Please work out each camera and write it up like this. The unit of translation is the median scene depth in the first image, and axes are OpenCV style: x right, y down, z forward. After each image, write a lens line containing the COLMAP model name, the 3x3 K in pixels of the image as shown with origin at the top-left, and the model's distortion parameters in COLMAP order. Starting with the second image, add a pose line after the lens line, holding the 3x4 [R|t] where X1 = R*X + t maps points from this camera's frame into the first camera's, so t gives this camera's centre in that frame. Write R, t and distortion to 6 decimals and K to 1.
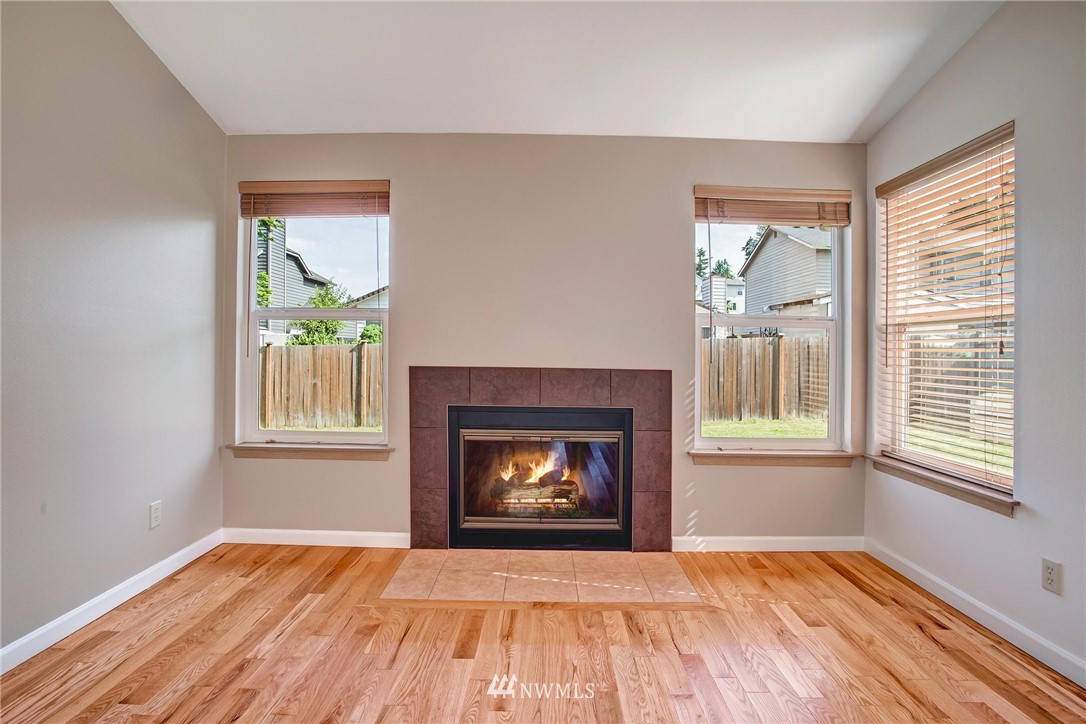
lens RADIAL K [[550.4, 0, 539.1], [0, 550.4, 344.1], [0, 0, 1]] dist [-0.063353, 0.042020]
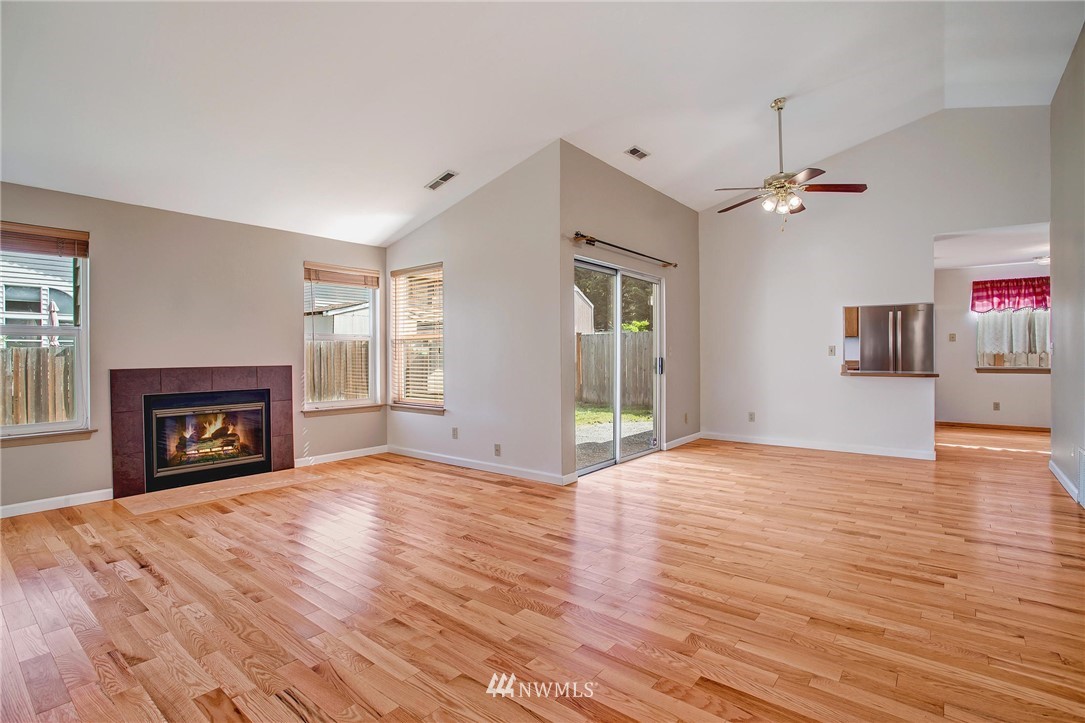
lens RADIAL K [[536.2, 0, 548.9], [0, 536.2, 343.4], [0, 0, 1]] dist [-0.046923, 0.015174]
pose [[0.613332, -0.006162, 0.789801, -0.599905], [0.008732, 0.999961, 0.001021, -0.017194], [-0.789777, 0.006270, 0.613362, -0.703961]]
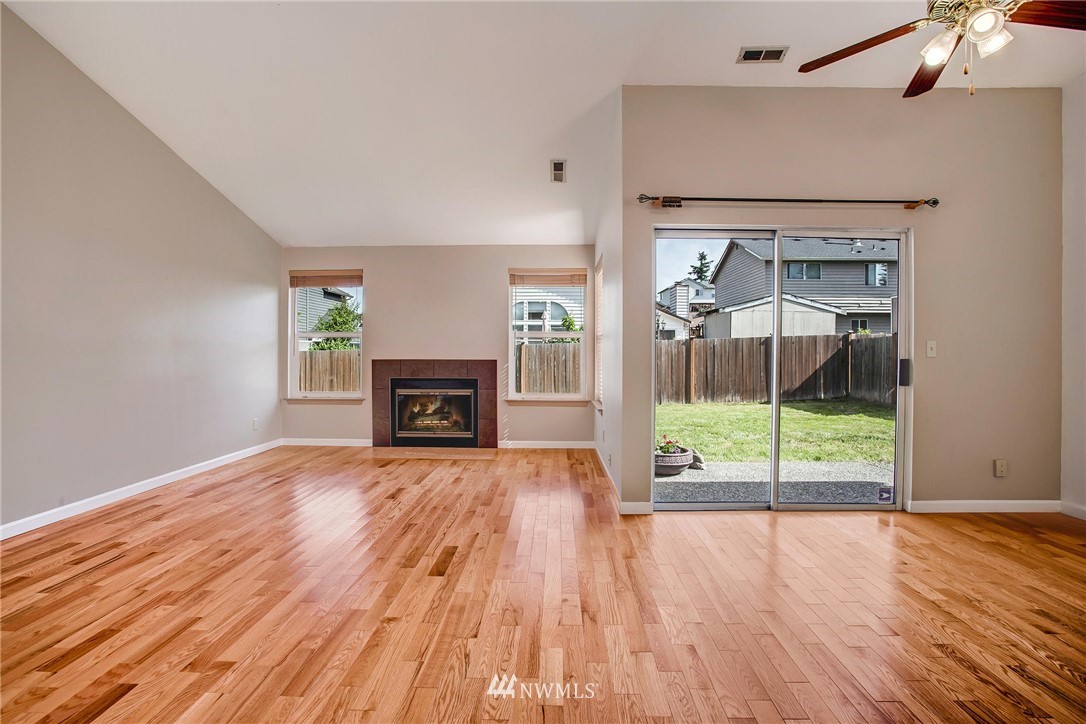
lens RADIAL K [[550.4, 0, 539.1], [0, 550.4, 344.1], [0, 0, 1]] dist [-0.063353, 0.042020]
pose [[0.999373, -0.012787, -0.033004, 0.469539], [0.012635, 0.999909, -0.004792, 0.000807], [0.033063, 0.004372, 0.999444, -1.058550]]
